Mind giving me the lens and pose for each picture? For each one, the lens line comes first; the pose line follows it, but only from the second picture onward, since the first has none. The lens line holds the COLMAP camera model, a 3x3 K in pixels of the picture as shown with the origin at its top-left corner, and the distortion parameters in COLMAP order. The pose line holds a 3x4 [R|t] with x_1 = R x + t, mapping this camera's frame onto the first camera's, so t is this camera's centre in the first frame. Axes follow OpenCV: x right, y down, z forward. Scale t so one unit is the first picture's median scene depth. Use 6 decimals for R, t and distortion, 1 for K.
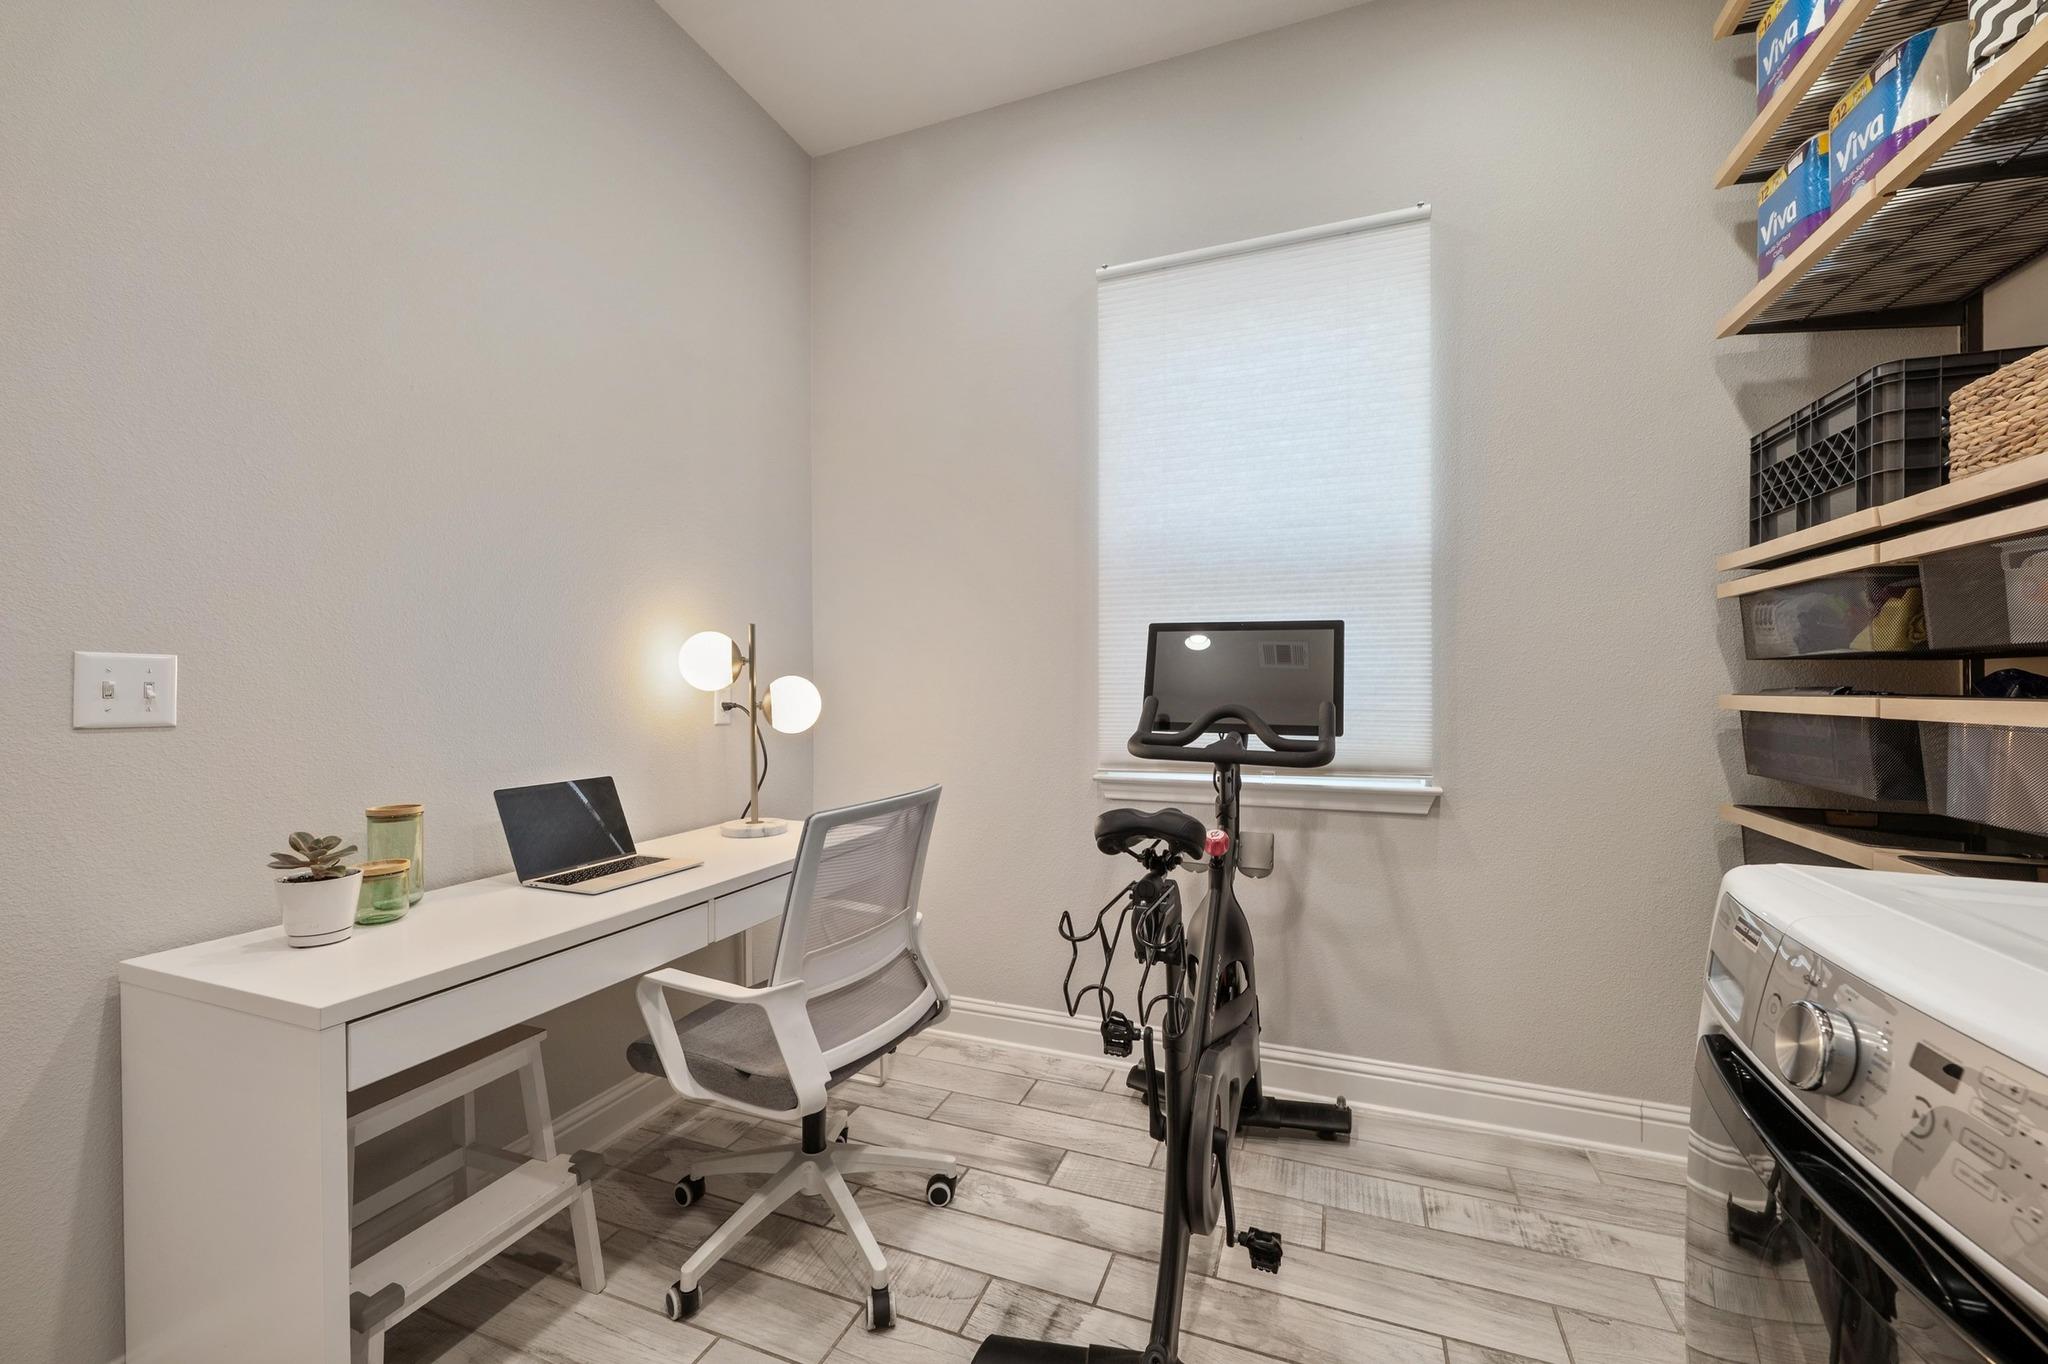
lens RADIAL K [[815.7, 0, 1023.9], [0, 815.7, 683.0], [0, 0, 1]] dist [-0.008346, 0.001366]
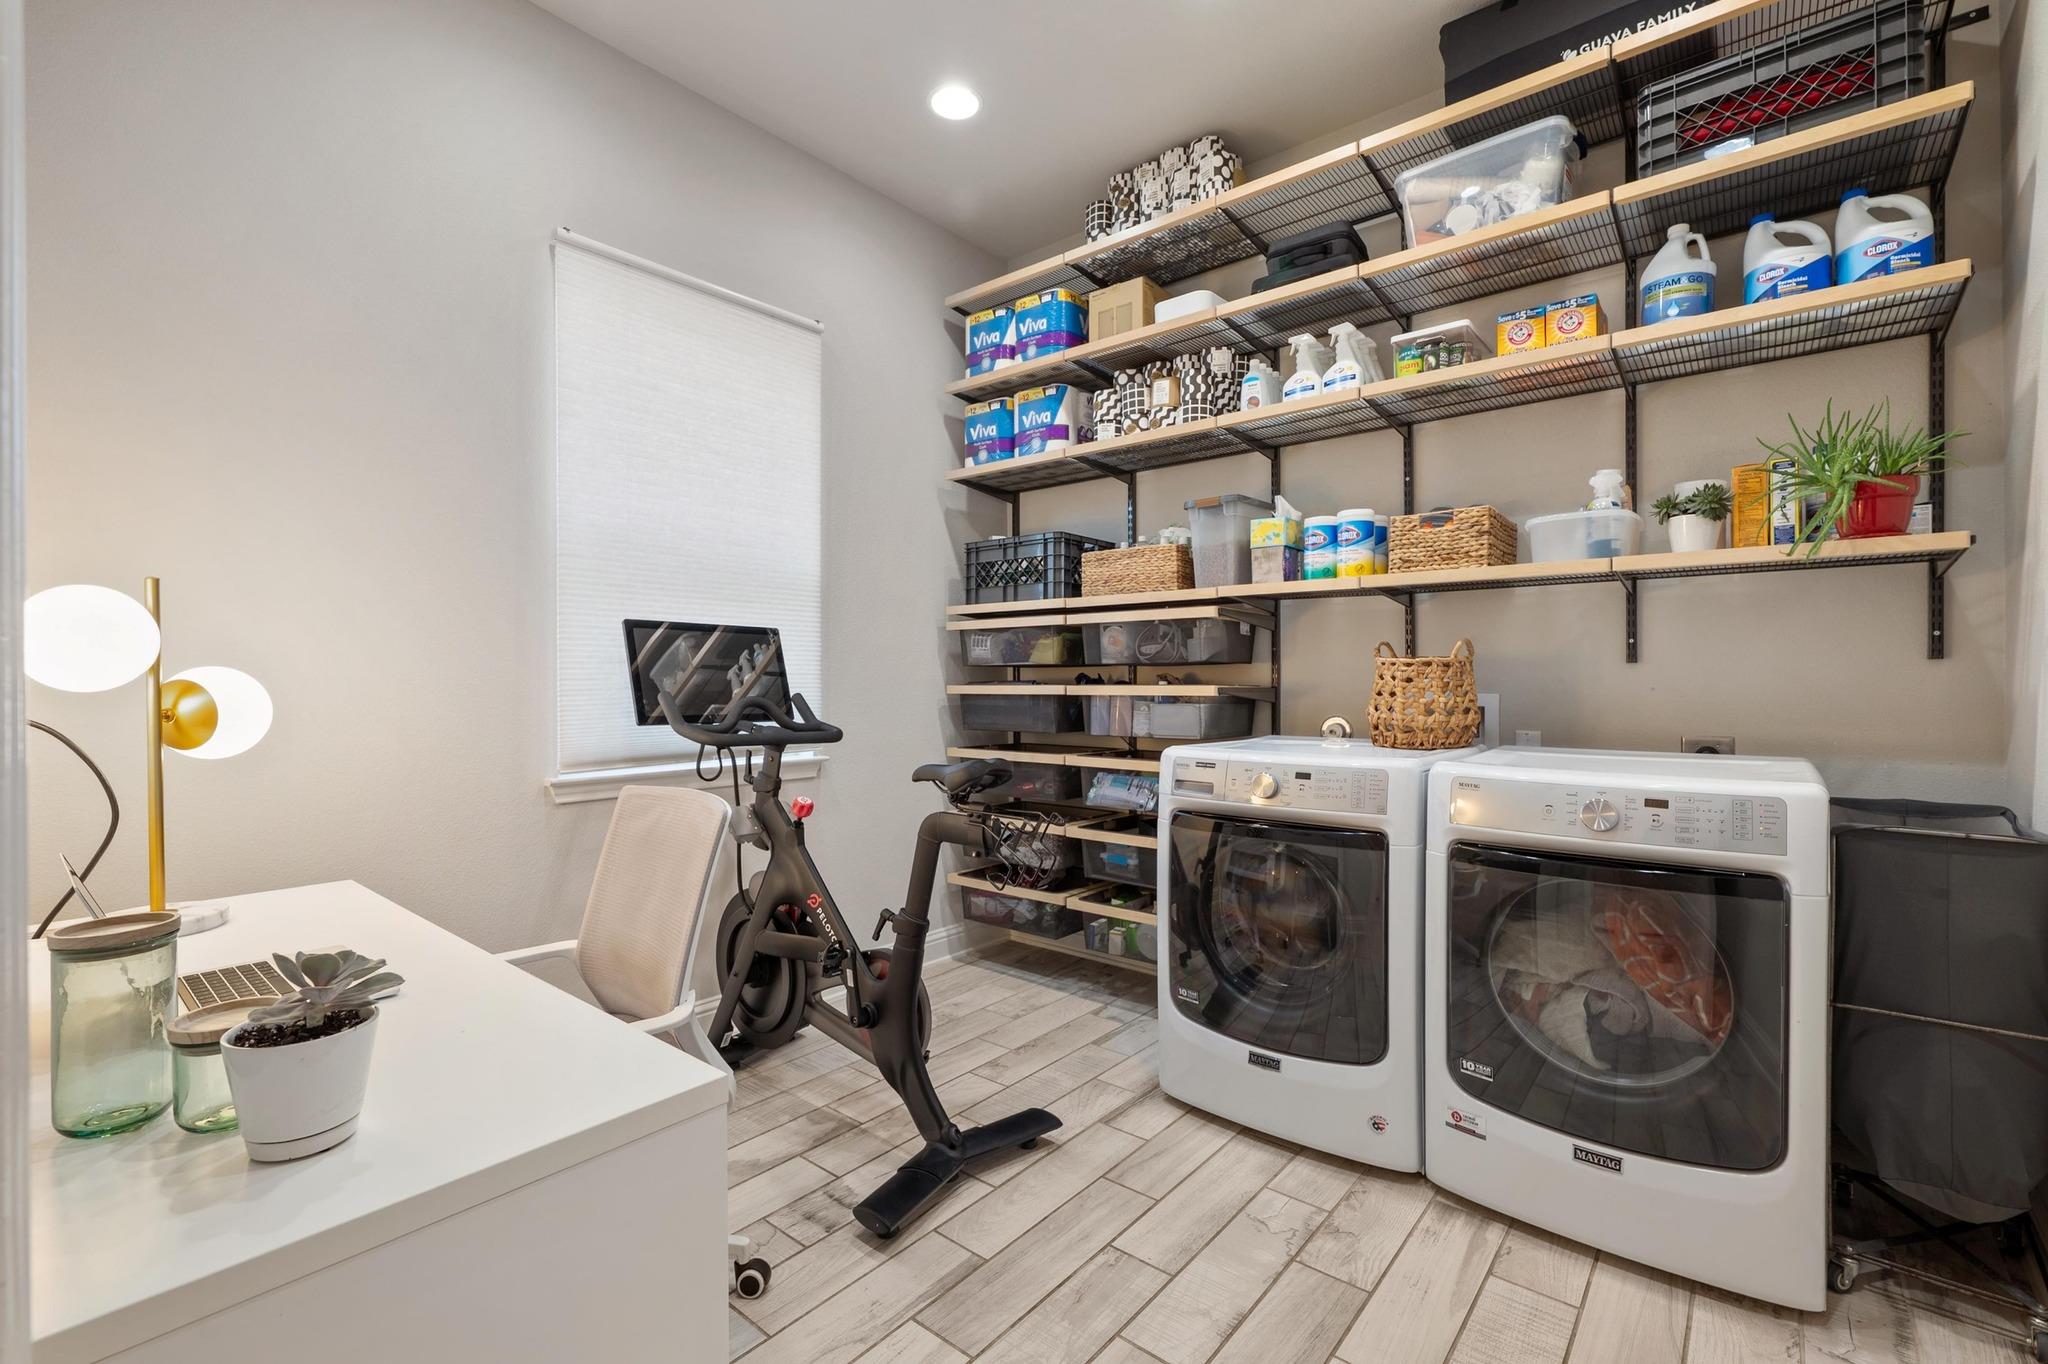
lens RADIAL K [[860.0, 0, 1034.0], [0, 860.0, 684.3], [0, 0, 1]] dist [-0.007434, 0.001987]
pose [[0.323917, -0.004941, 0.946073, -0.862815], [0.001447, 0.999988, 0.004727, 0.003302], [-0.946084, -0.000162, 0.323920, 0.237751]]
